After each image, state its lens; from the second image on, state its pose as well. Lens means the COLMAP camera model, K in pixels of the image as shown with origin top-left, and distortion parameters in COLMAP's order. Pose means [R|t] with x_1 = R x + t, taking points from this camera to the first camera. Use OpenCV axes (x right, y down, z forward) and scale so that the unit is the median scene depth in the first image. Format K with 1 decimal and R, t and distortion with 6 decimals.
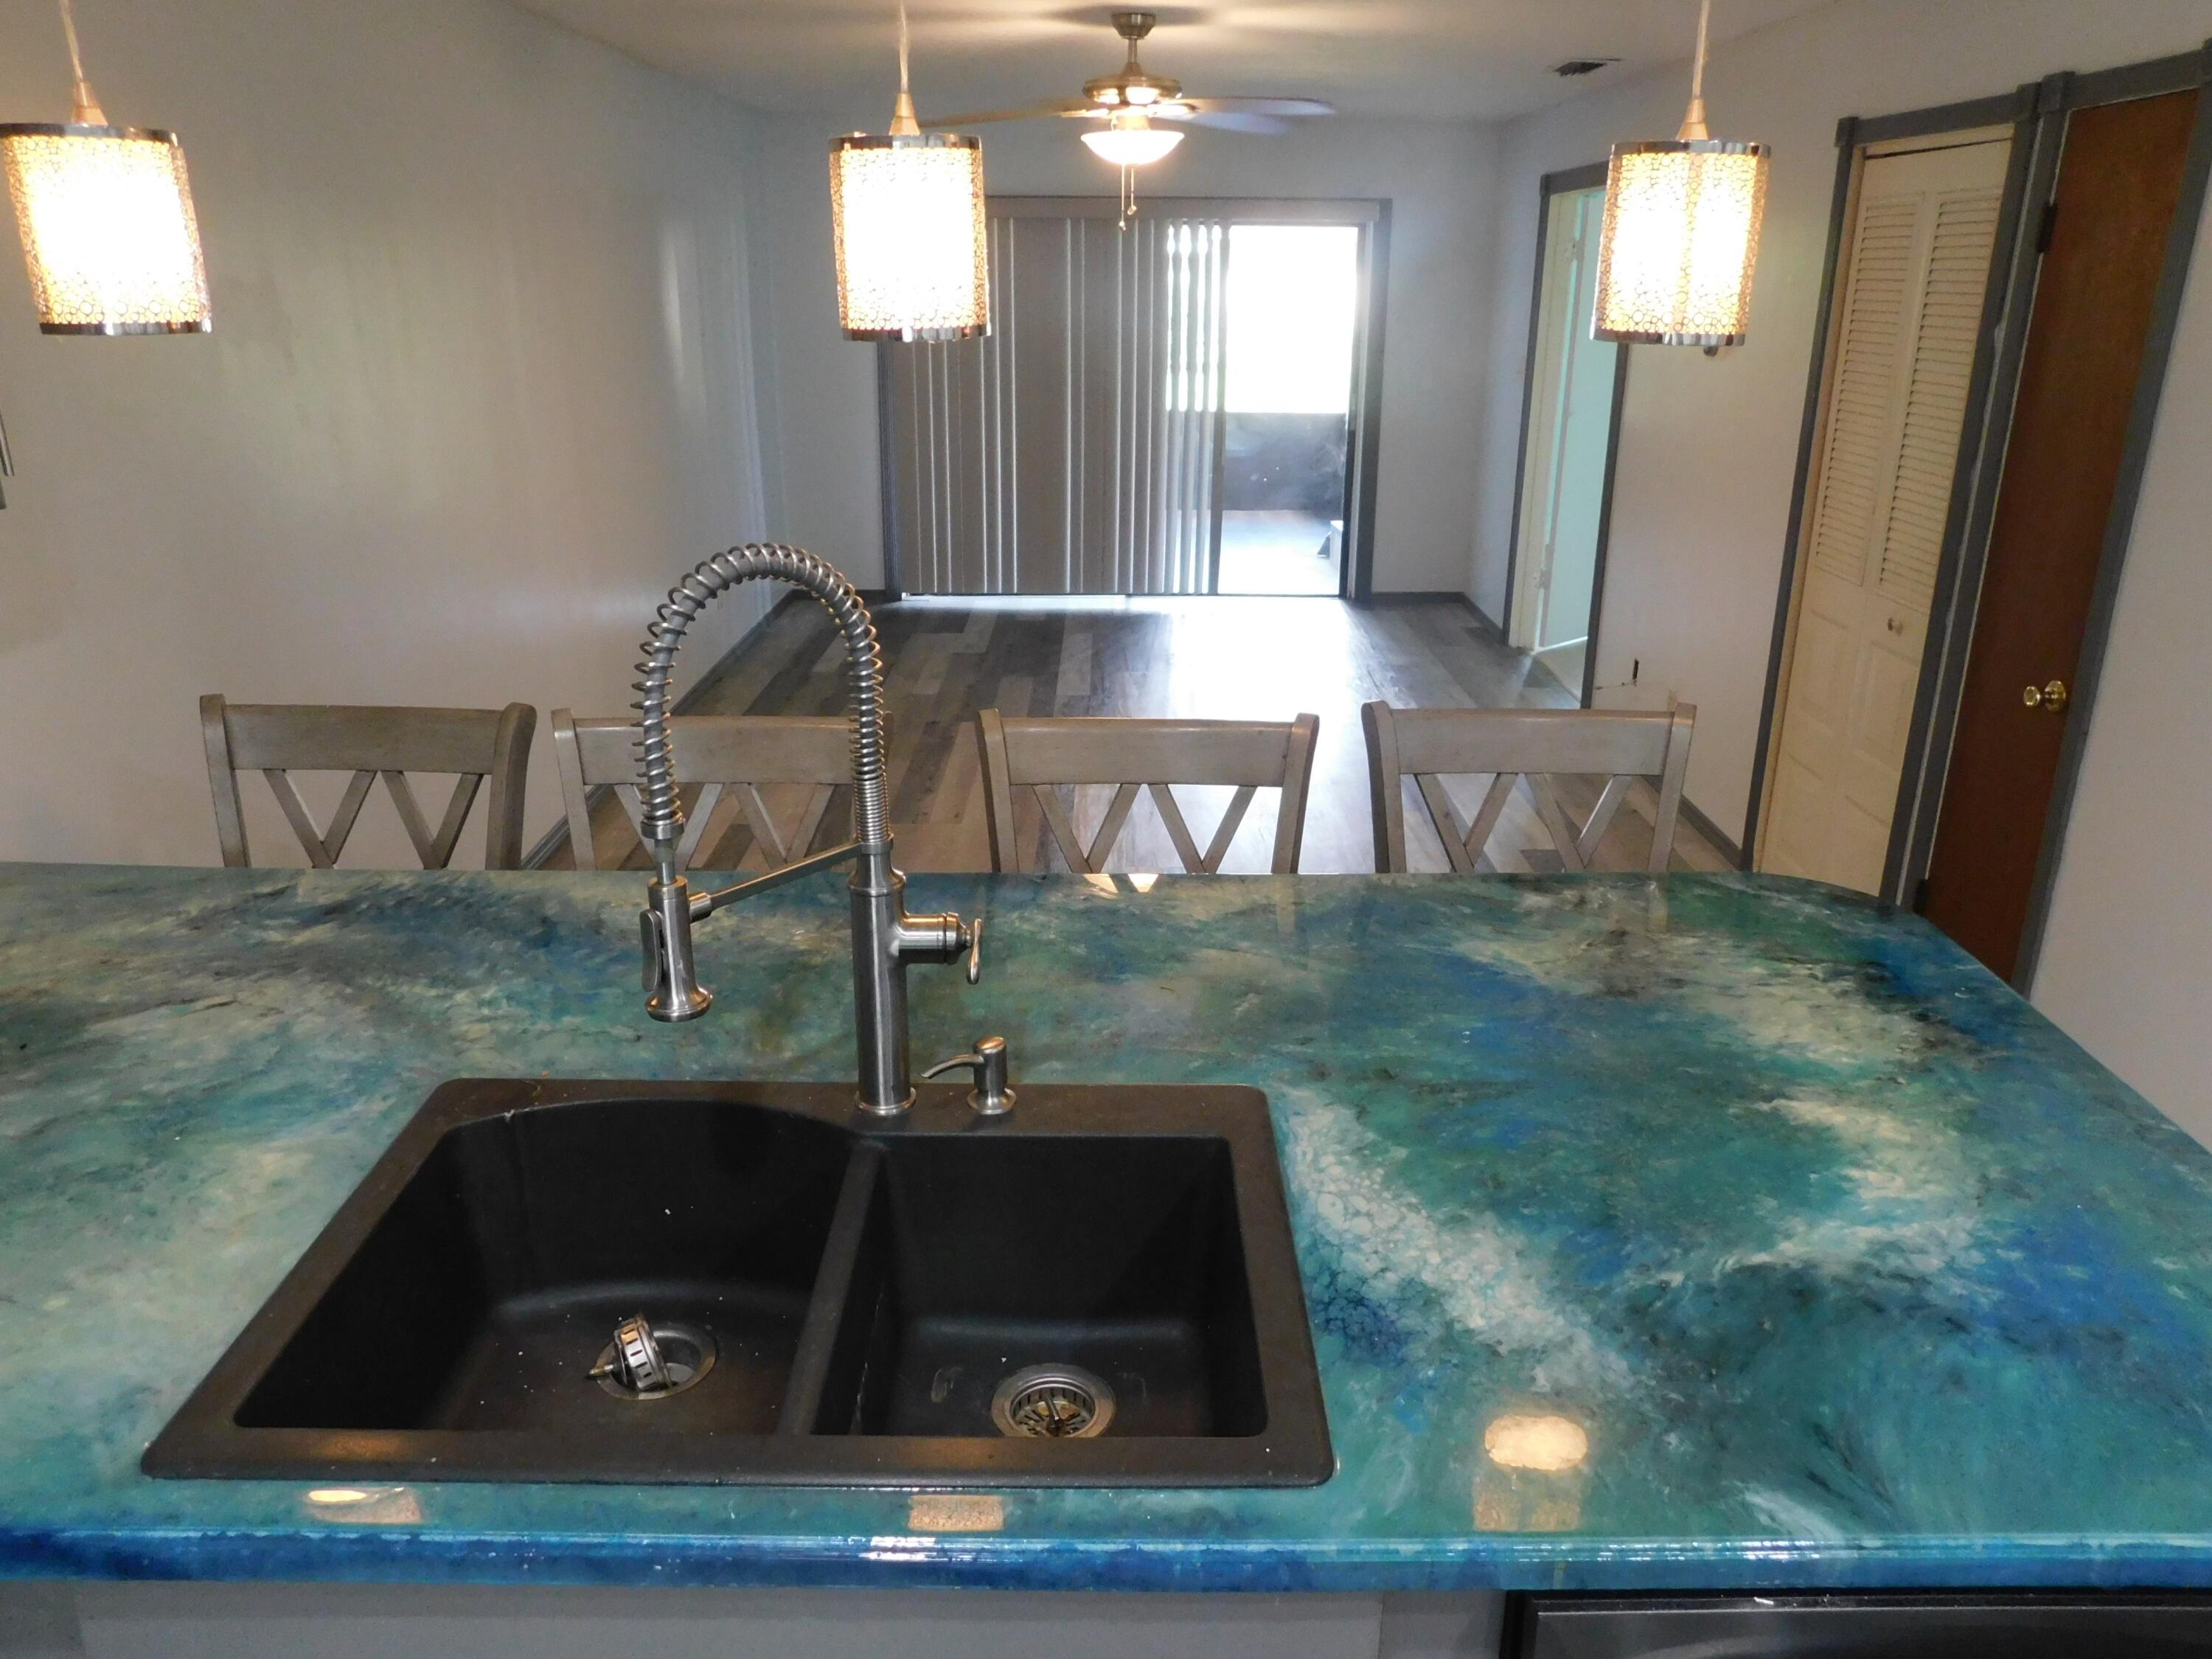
lens RADIAL K [[1571.1, 0, 1100.2], [0, 1571.1, 819.1], [0, 0, 1]] dist [-0.082497, 0.071003]
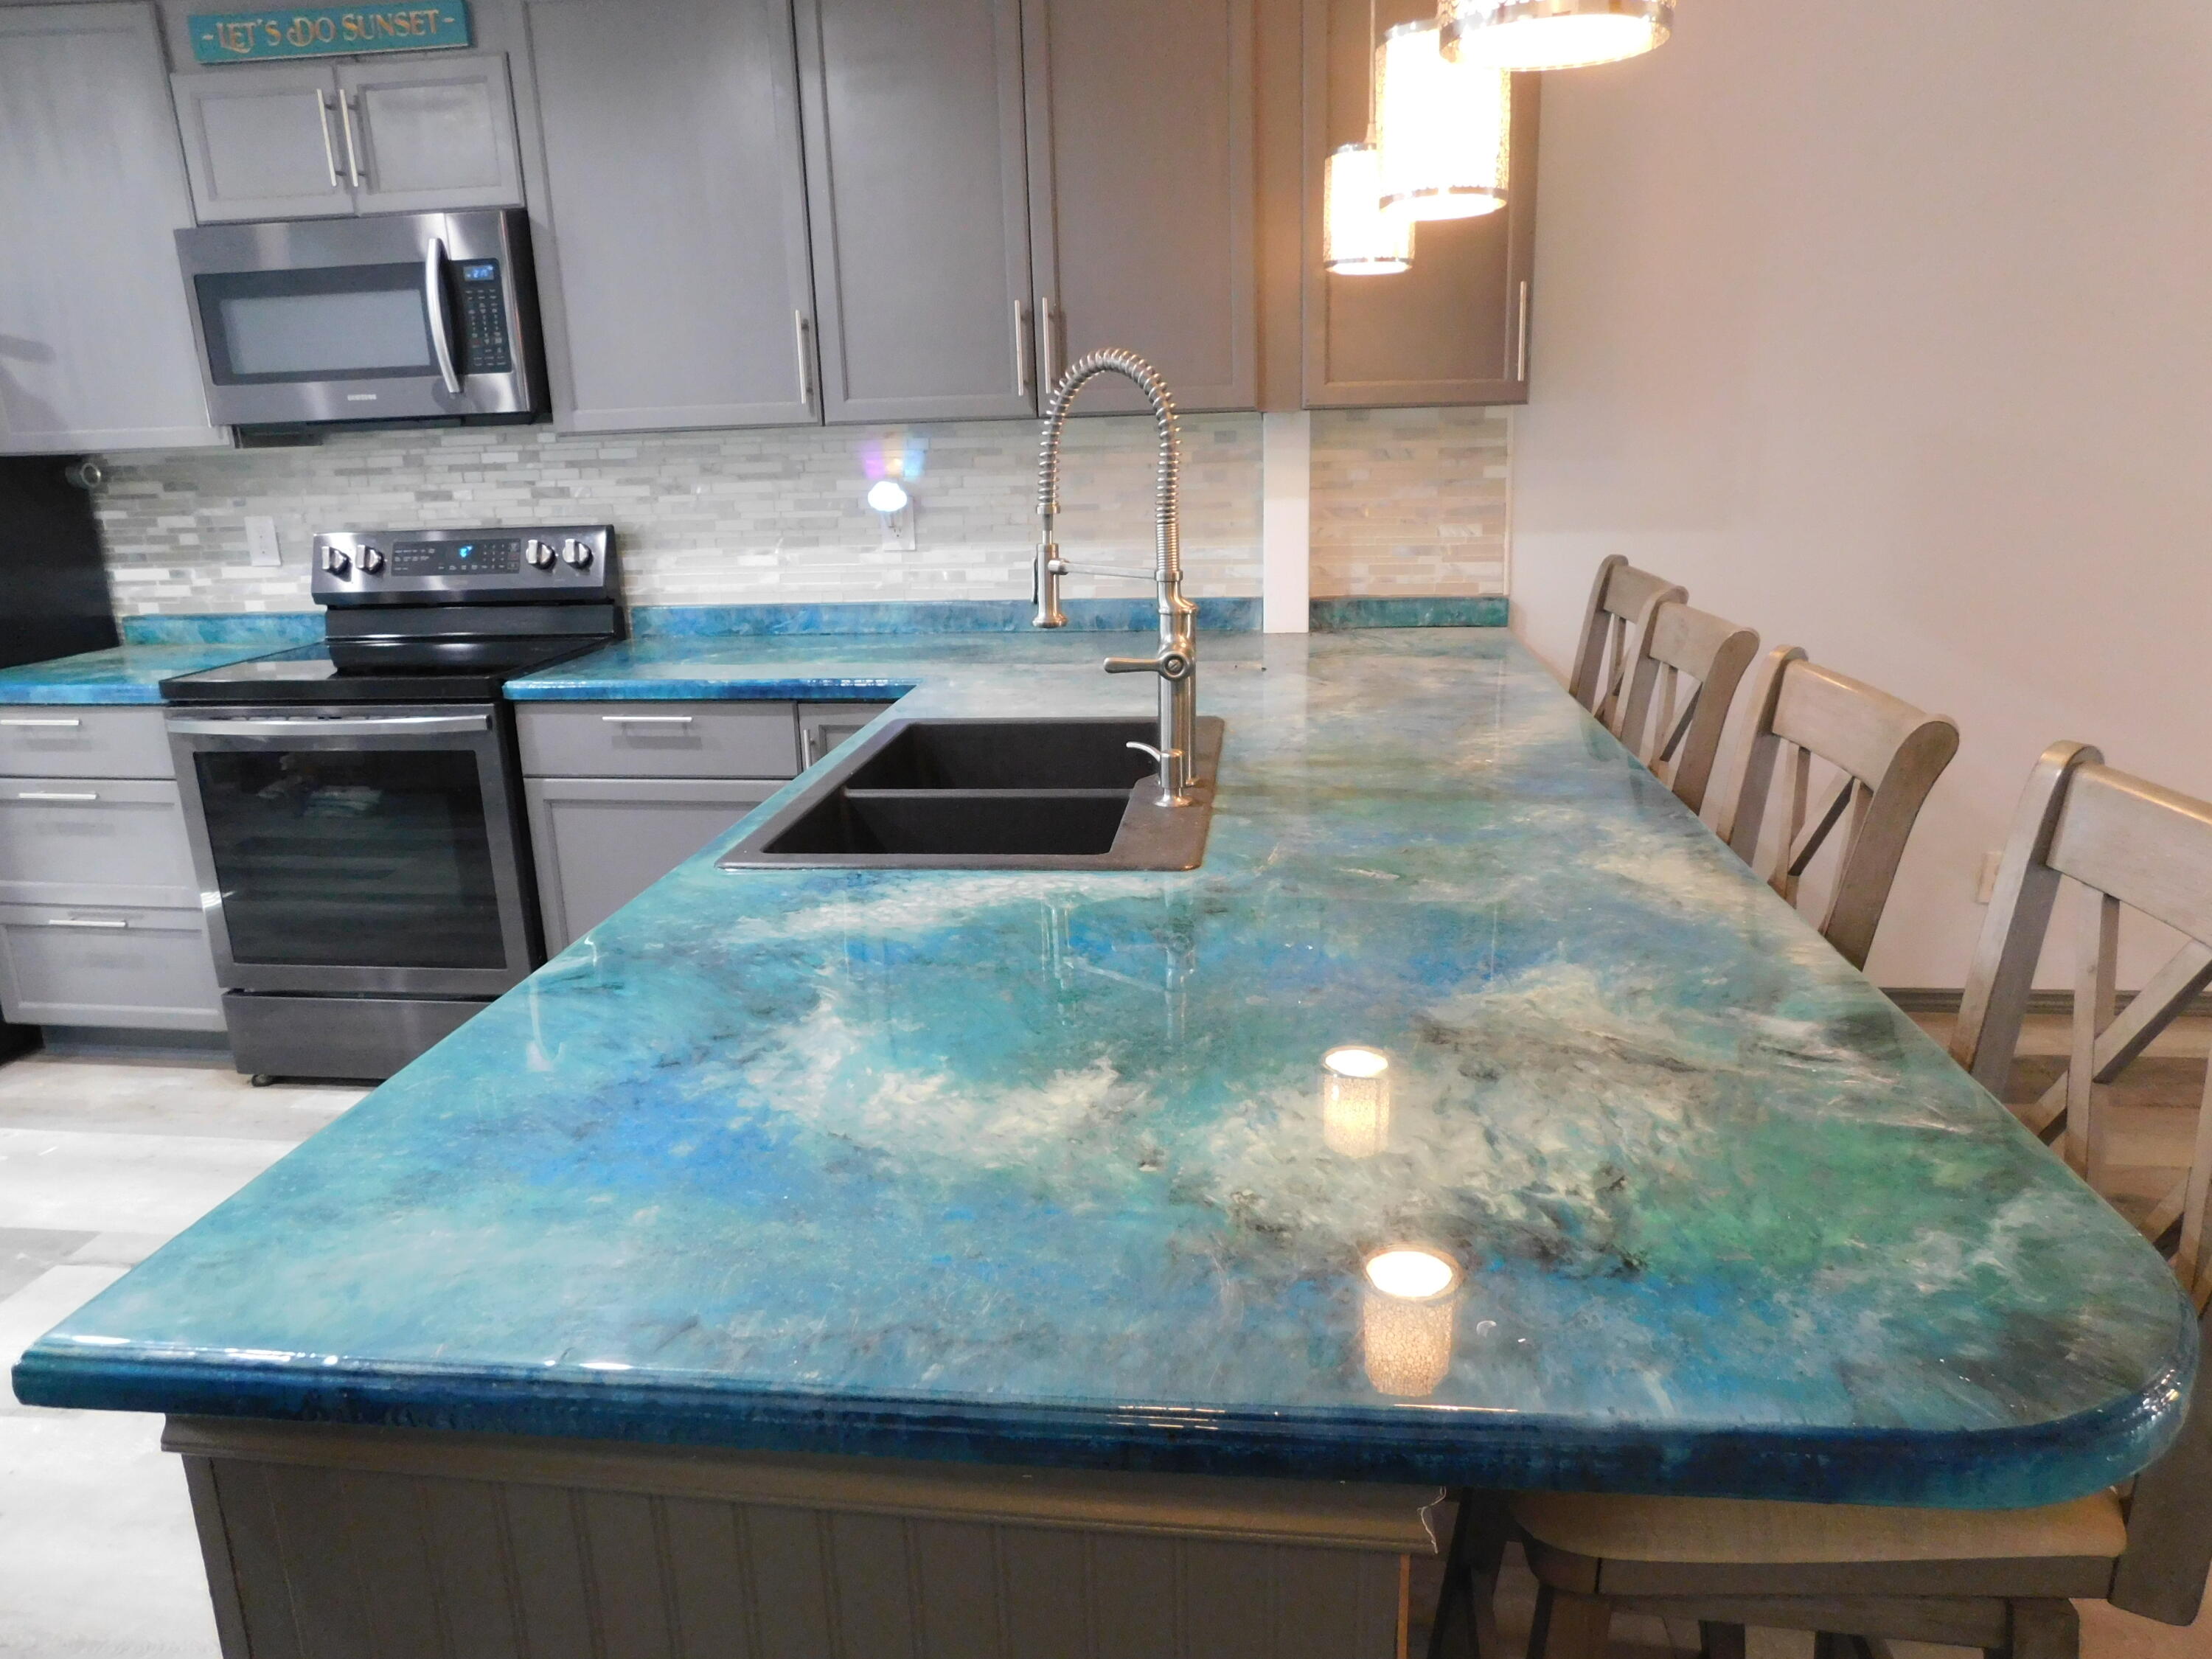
lens RADIAL K [[1453.7, 0, 1112.2], [0, 1453.7, 819.7], [0, 0, 1]] dist [-0.074082, 0.059364]
pose [[-0.108049, 0.259561, -0.959663, 0.997785], [-0.309265, 0.908641, 0.280582, -0.116446], [0.944818, 0.327107, -0.017905, 0.897834]]
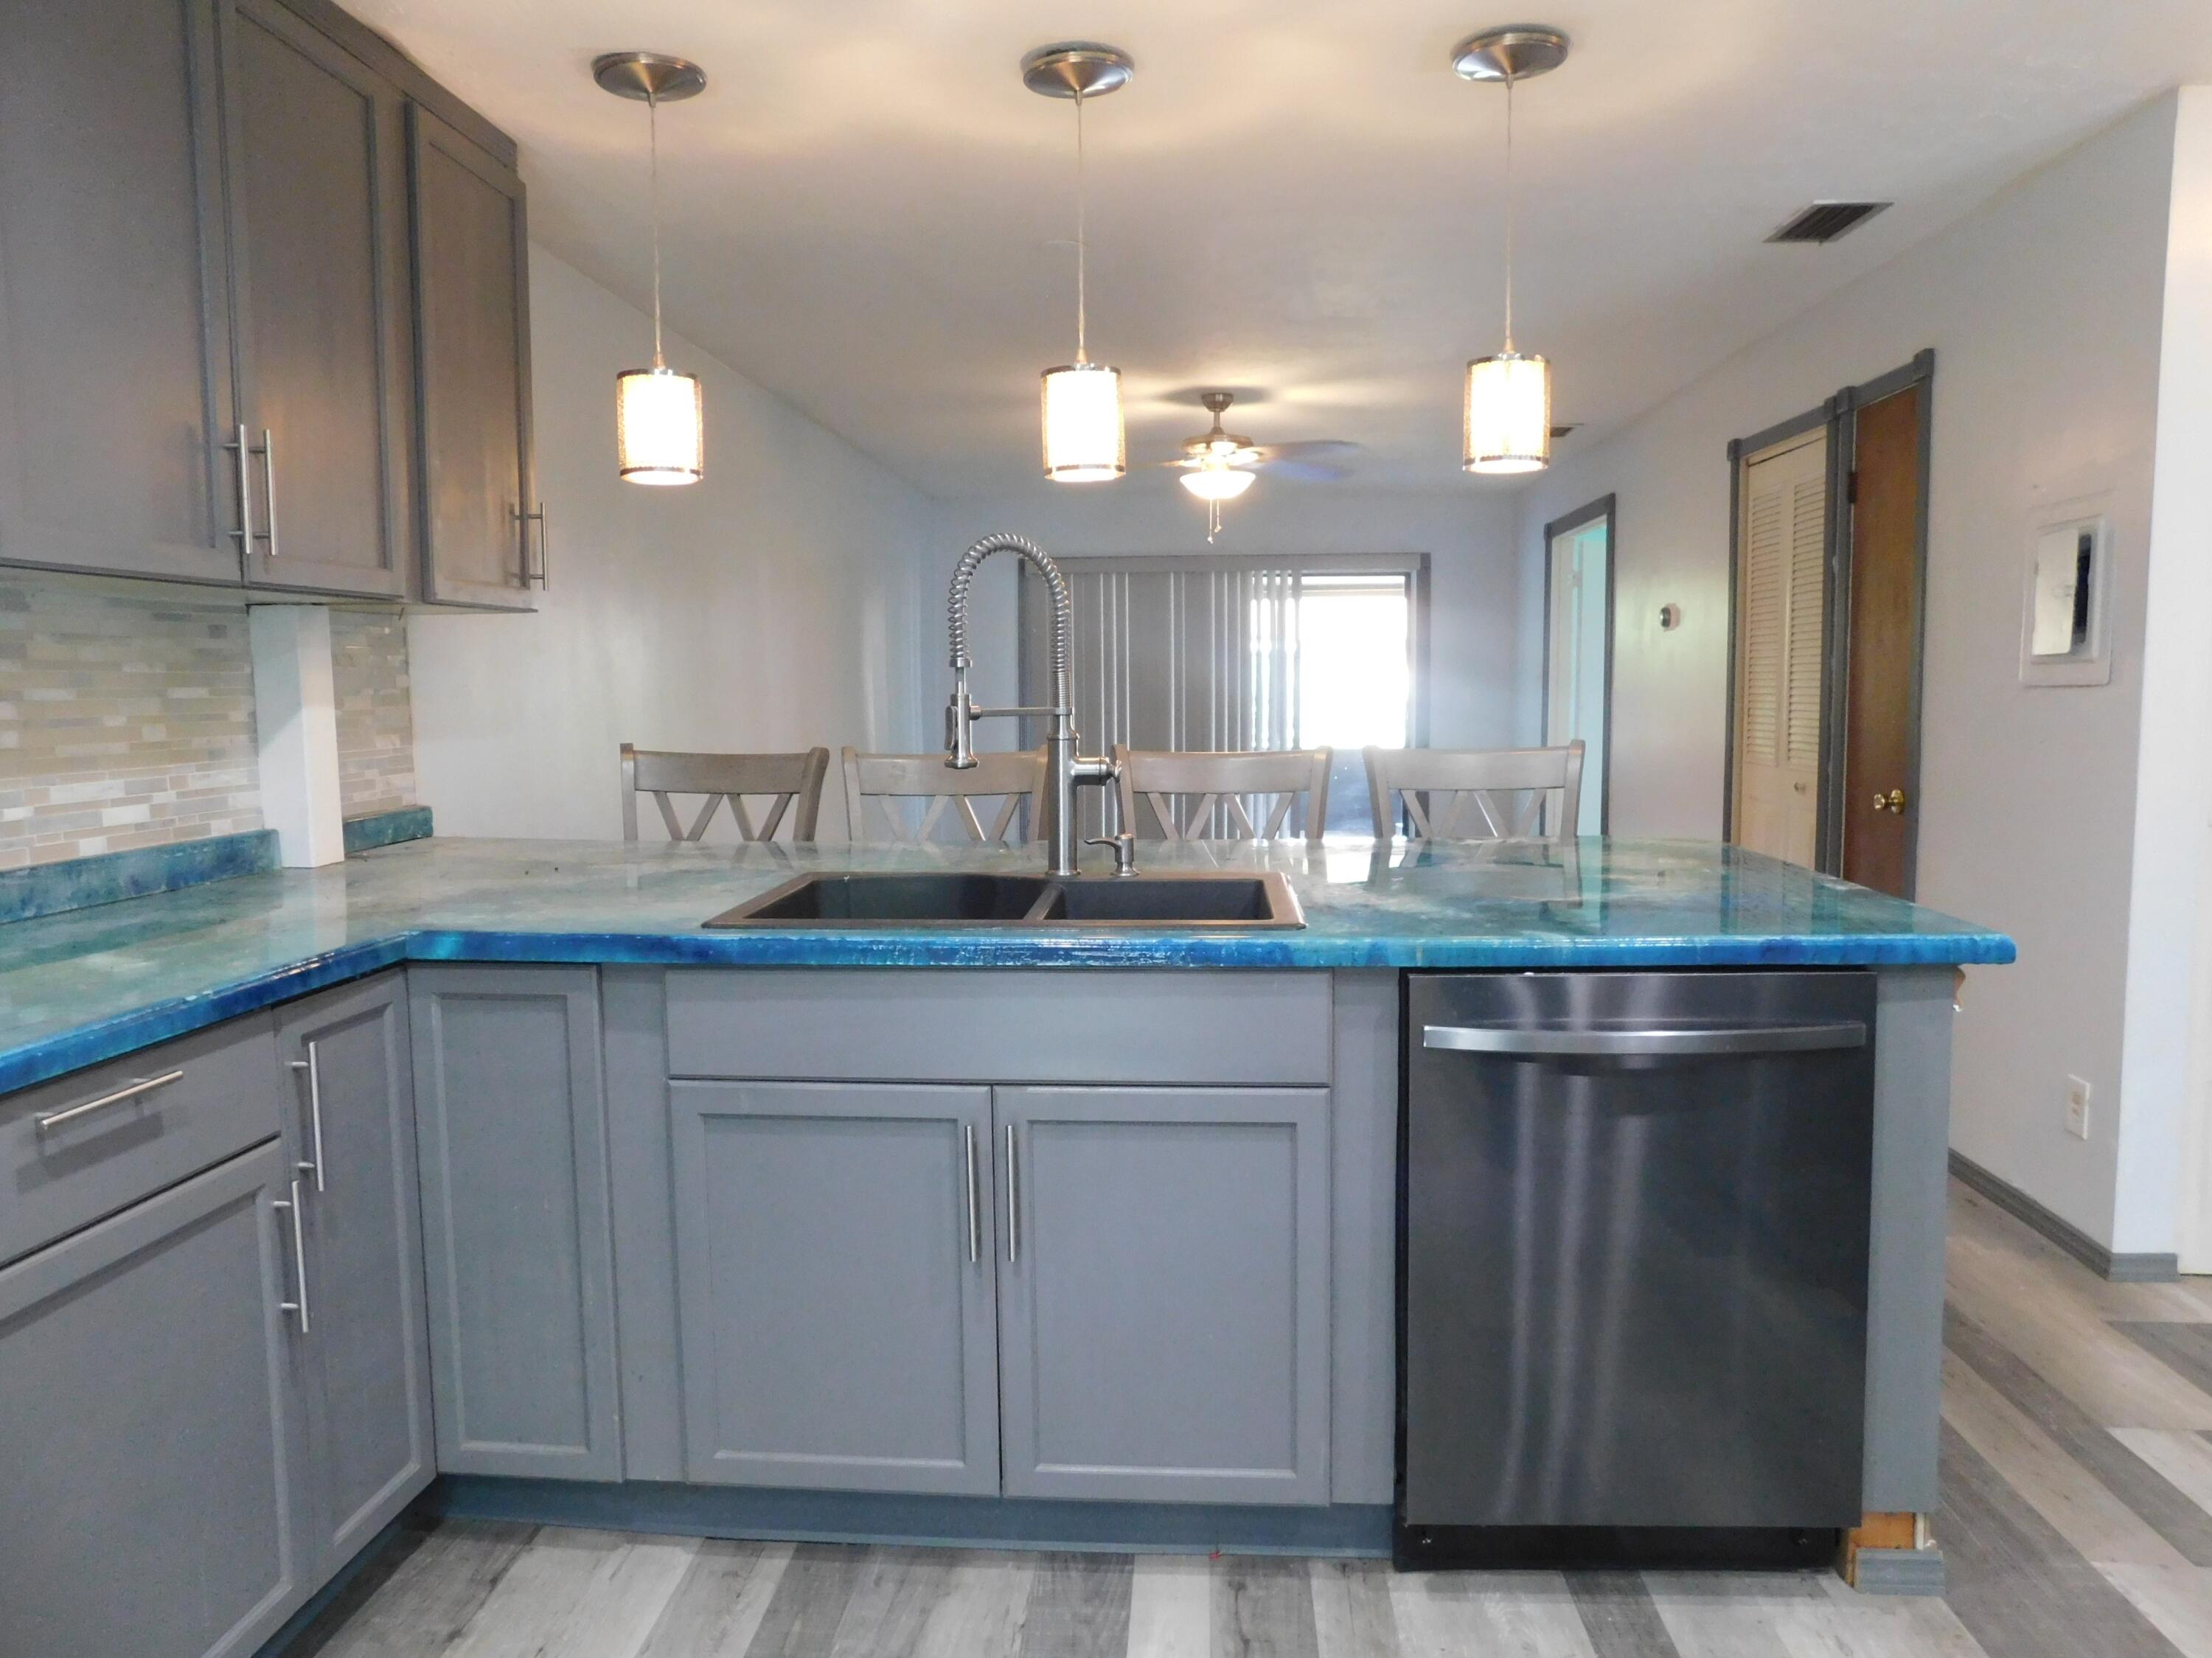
lens RADIAL K [[1482.9, 0, 1106.0], [0, 1482.9, 829.0], [0, 0, 1]] dist [-0.069276, 0.054515]
pose [[0.997772, -0.009105, -0.066096, 0.016261], [-0.007113, 0.970481, -0.241072, 0.479758], [0.066340, 0.241005, 0.968254, -0.535788]]
